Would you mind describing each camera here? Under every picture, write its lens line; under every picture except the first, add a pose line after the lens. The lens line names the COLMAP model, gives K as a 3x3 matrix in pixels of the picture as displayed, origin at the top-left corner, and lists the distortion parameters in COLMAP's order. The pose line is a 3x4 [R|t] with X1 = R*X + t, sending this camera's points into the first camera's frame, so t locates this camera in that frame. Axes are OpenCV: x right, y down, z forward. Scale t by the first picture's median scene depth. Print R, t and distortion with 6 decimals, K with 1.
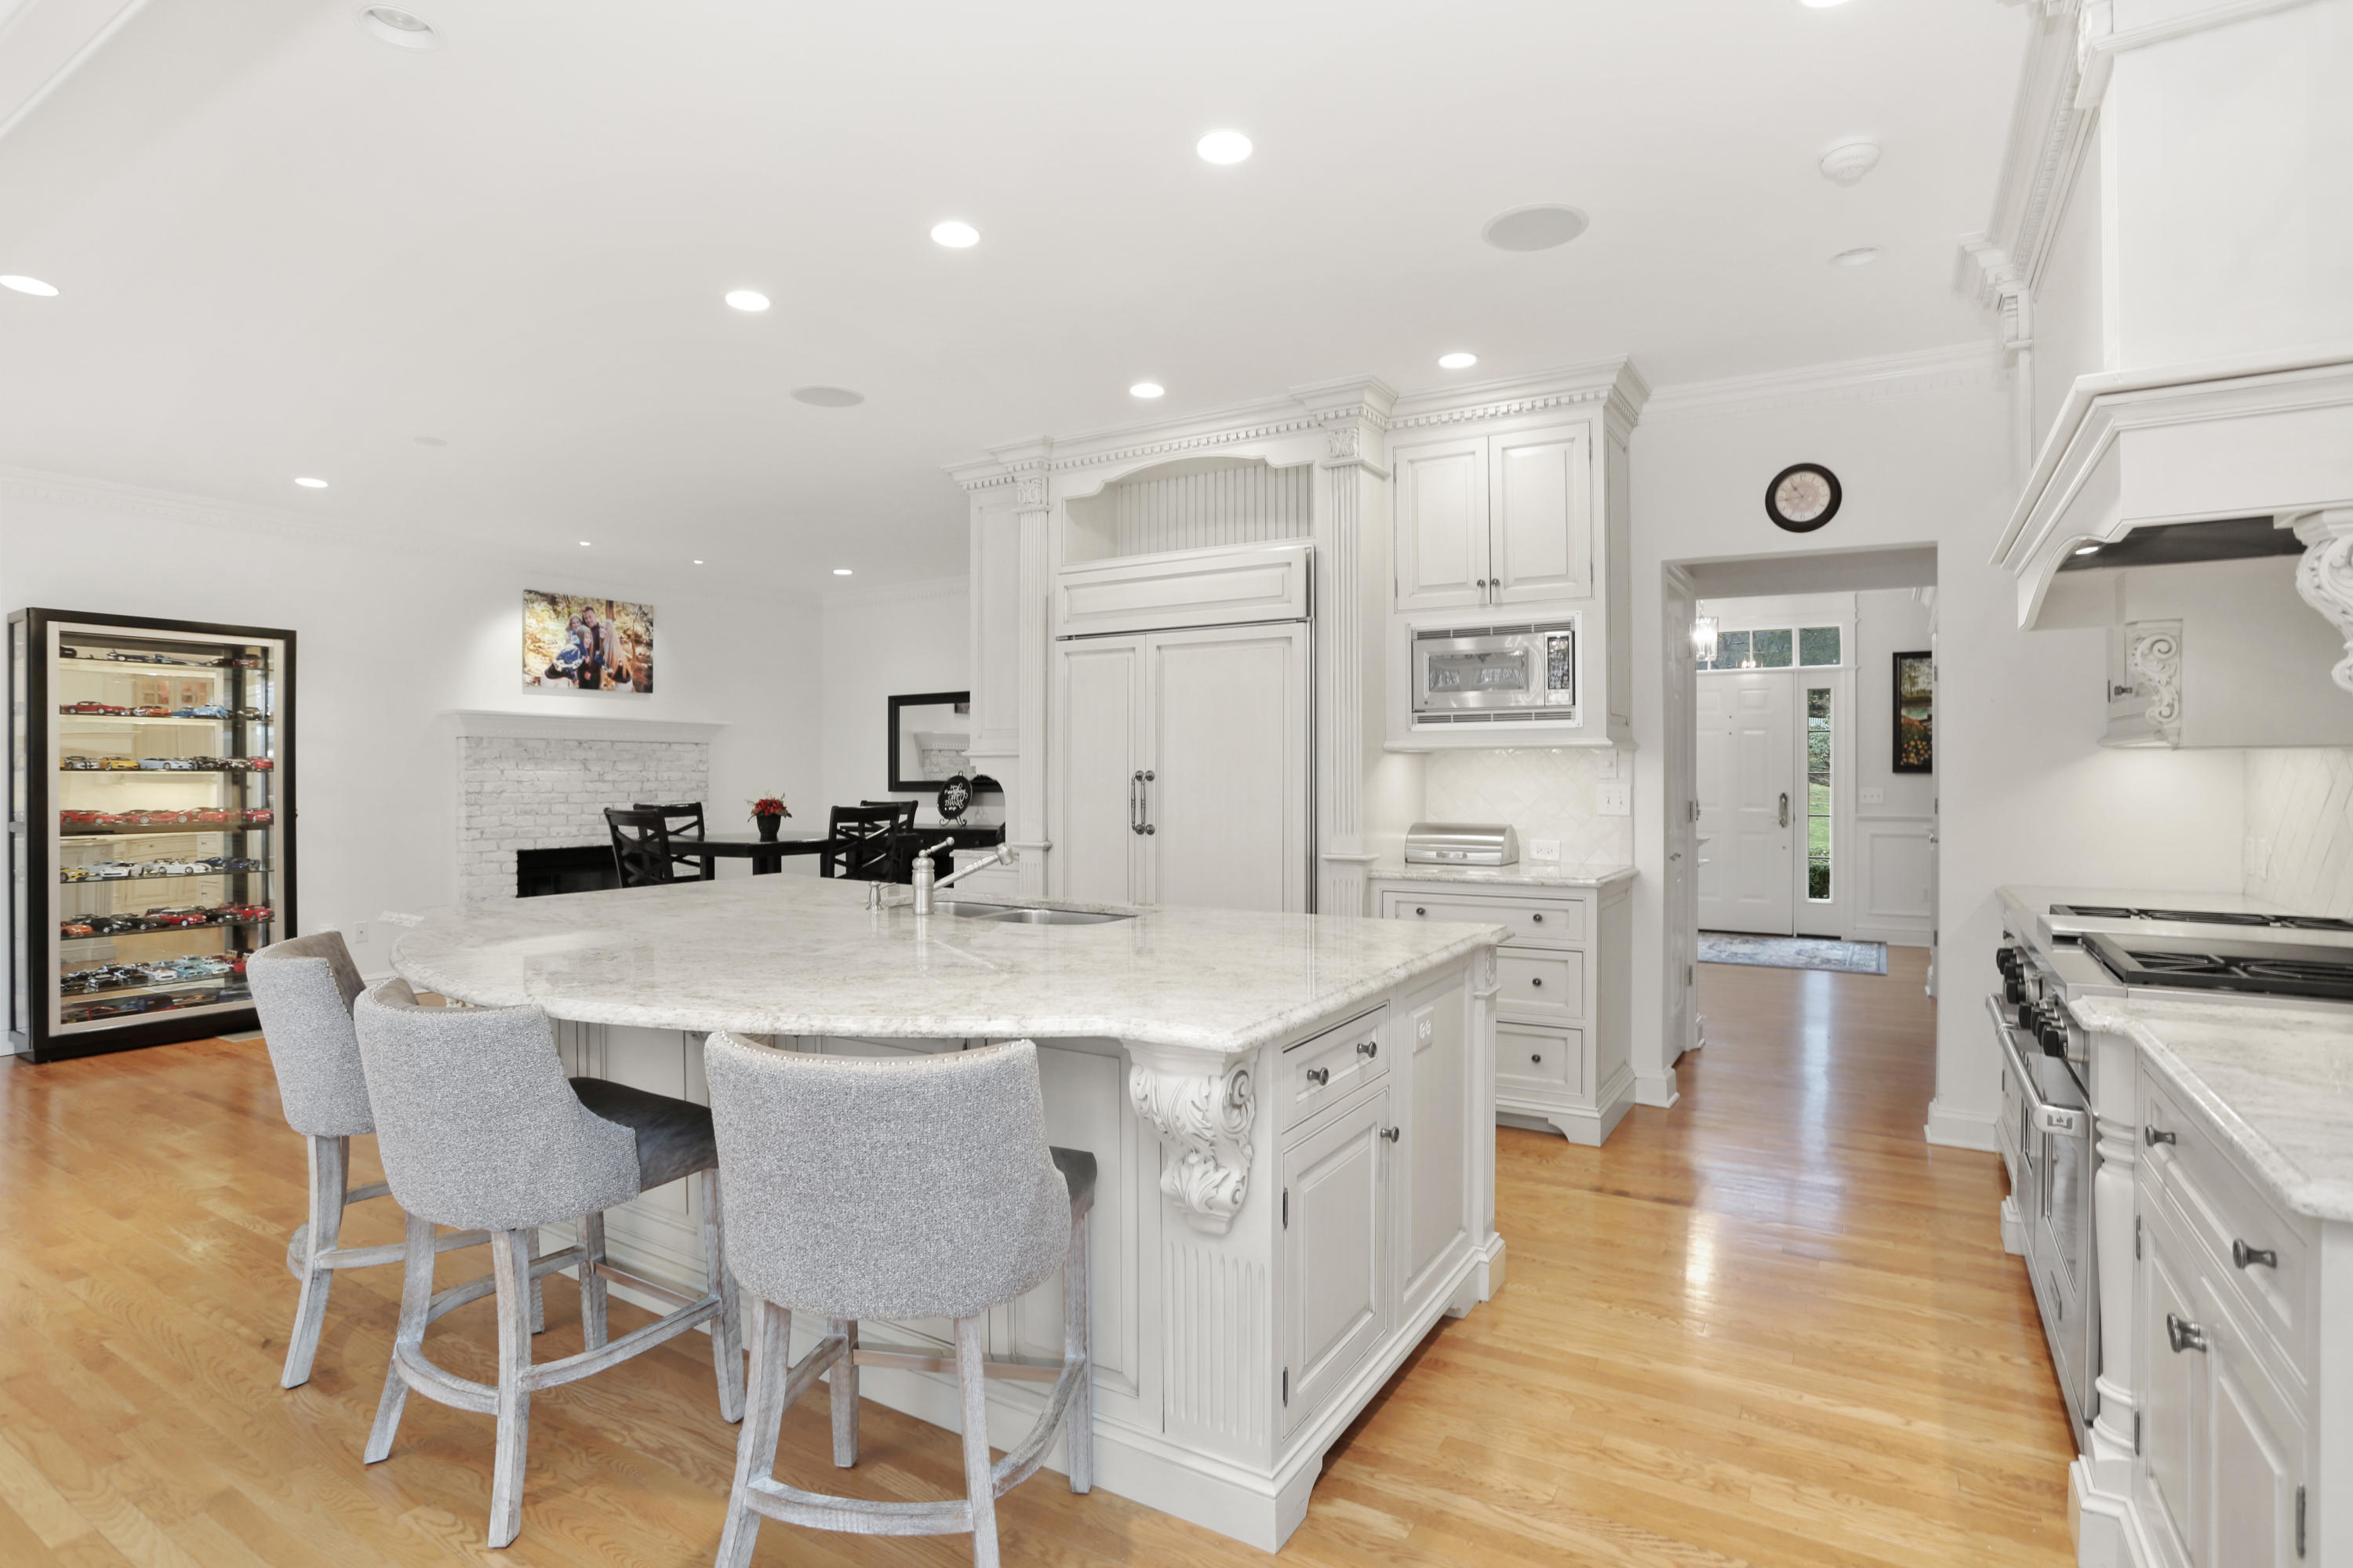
lens RADIAL K [[1170.0, 0, 1176.5], [0, 1170.0, 784.0], [0, 0, 1]] dist [-0.057165, -0.000028]
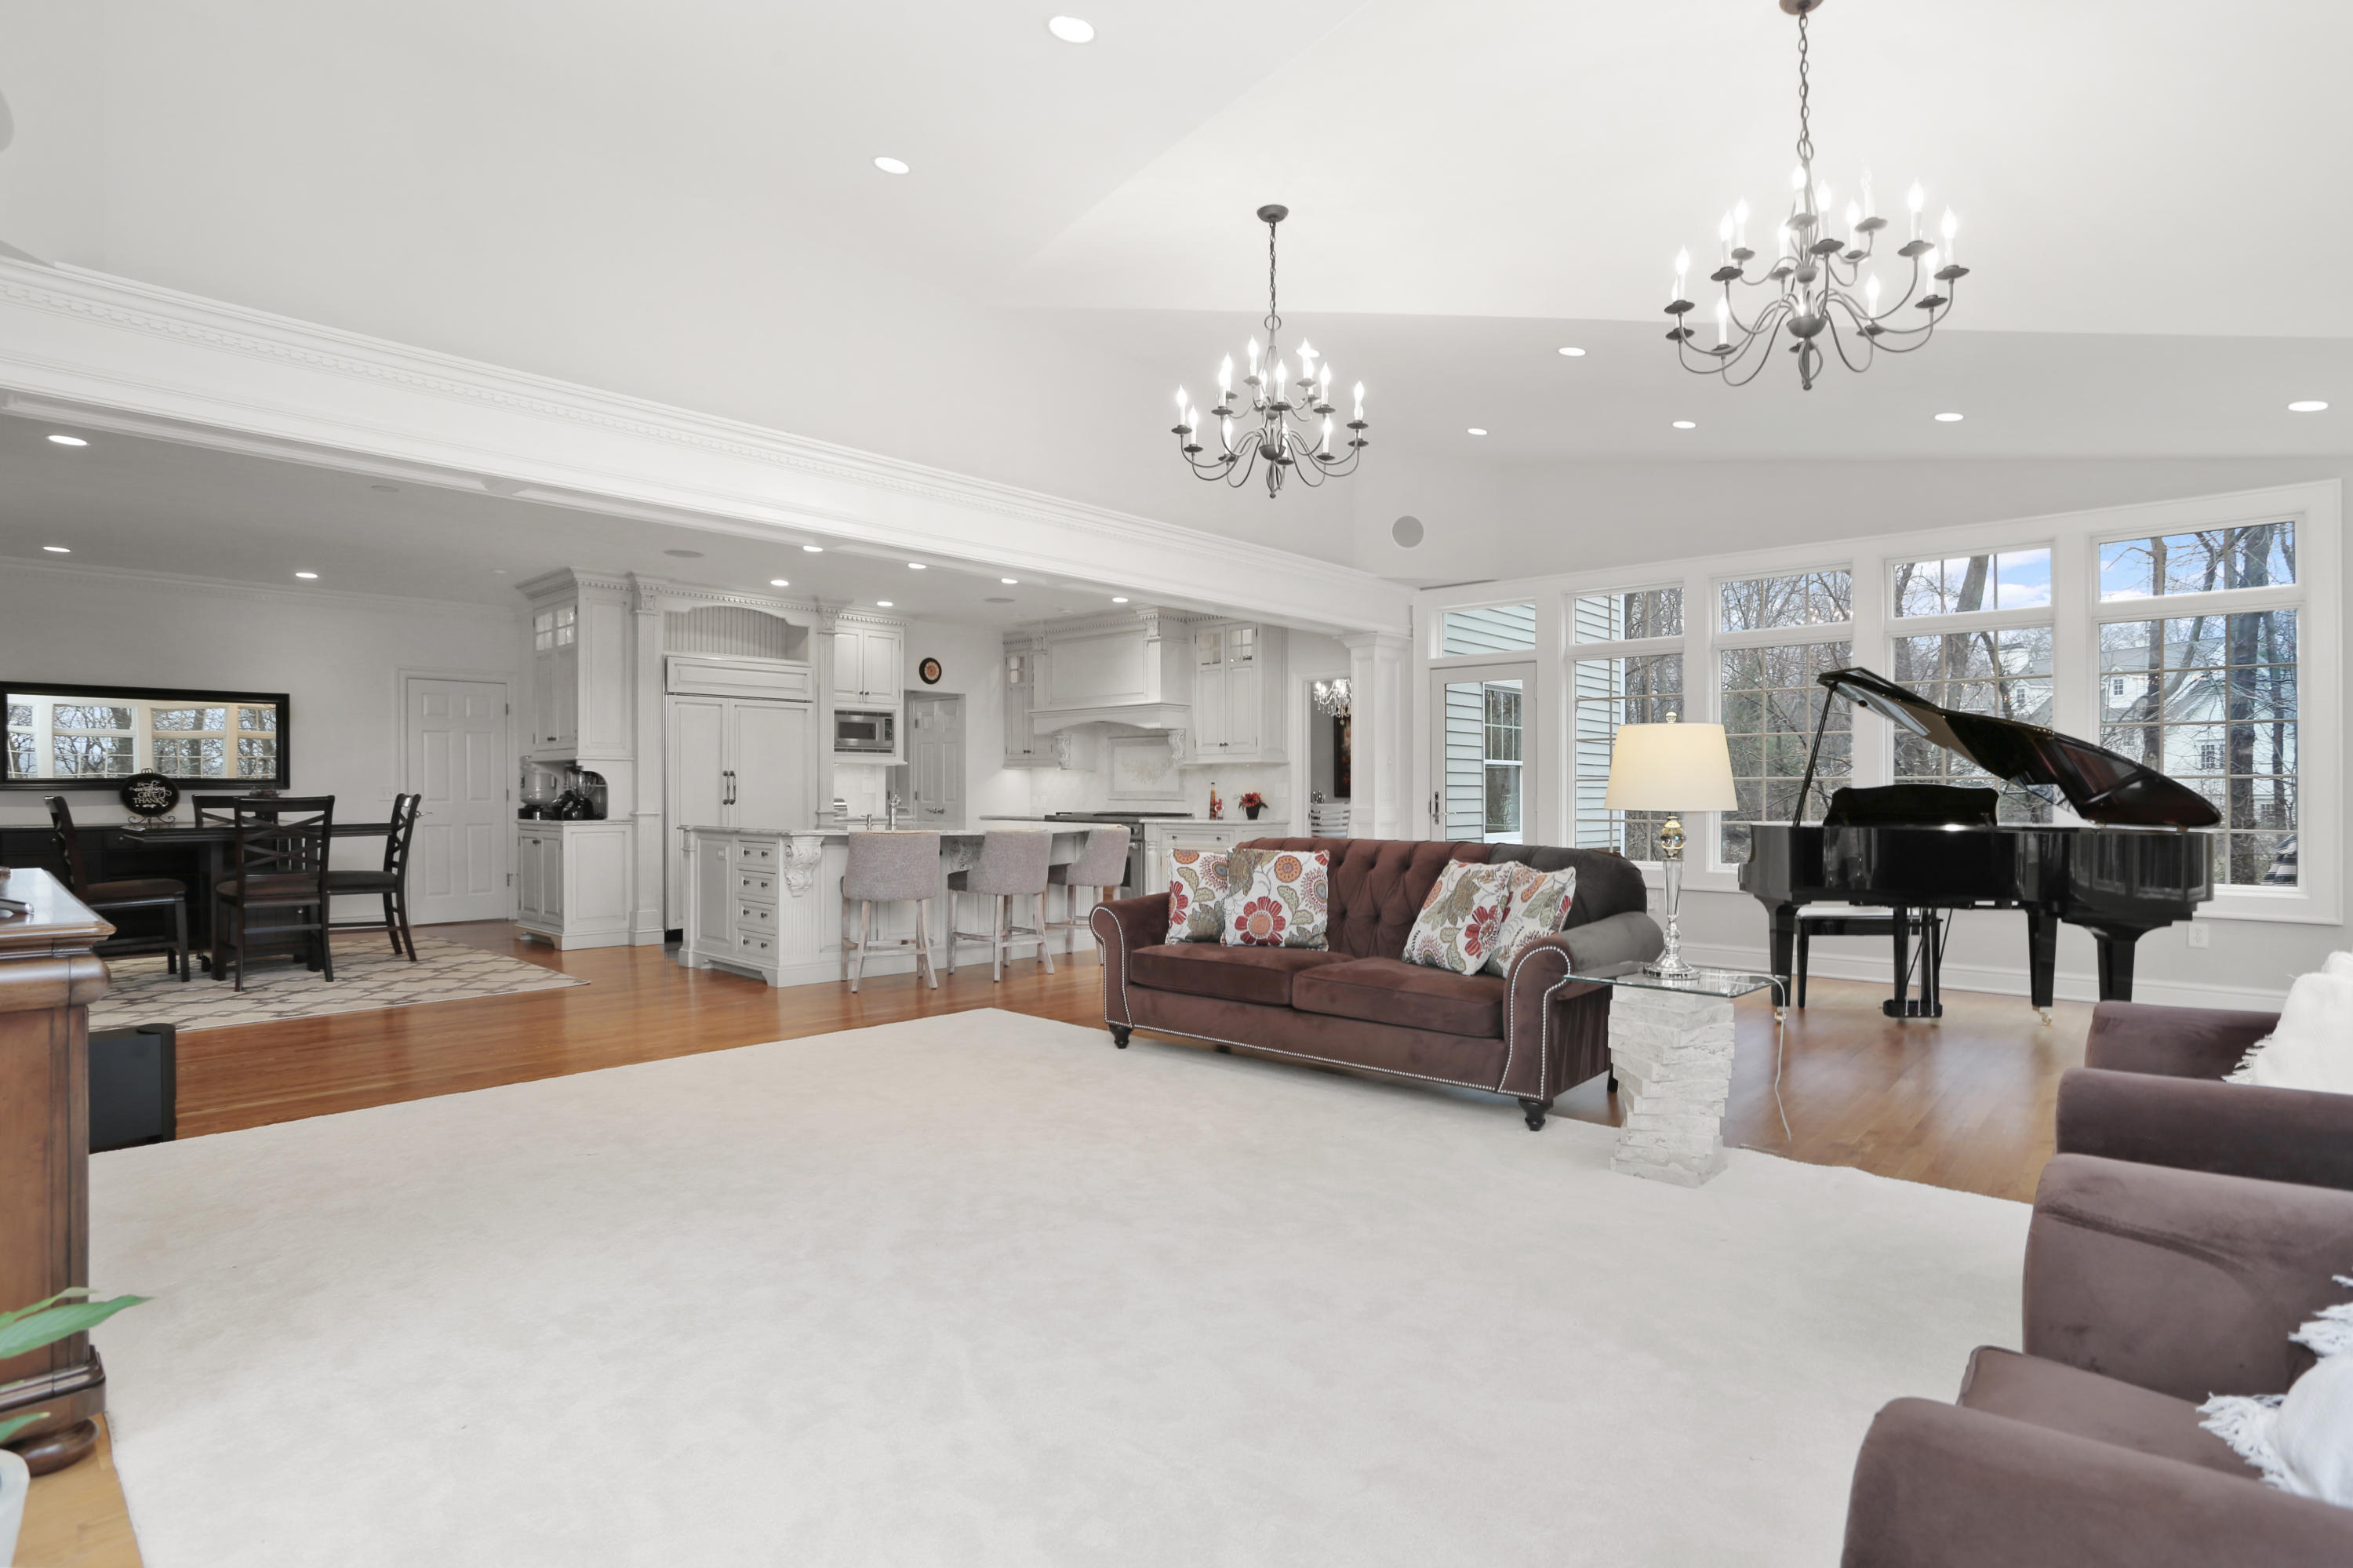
lens RADIAL K [[1170.0, 0, 1176.5], [0, 1170.0, 784.0], [0, 0, 1]] dist [-0.057165, -0.000028]
pose [[0.215665, 0.004419, 0.976457, -1.795701], [0.005181, 0.999971, -0.005670, 0.025985], [-0.976454, 0.006282, 0.215636, -0.112445]]
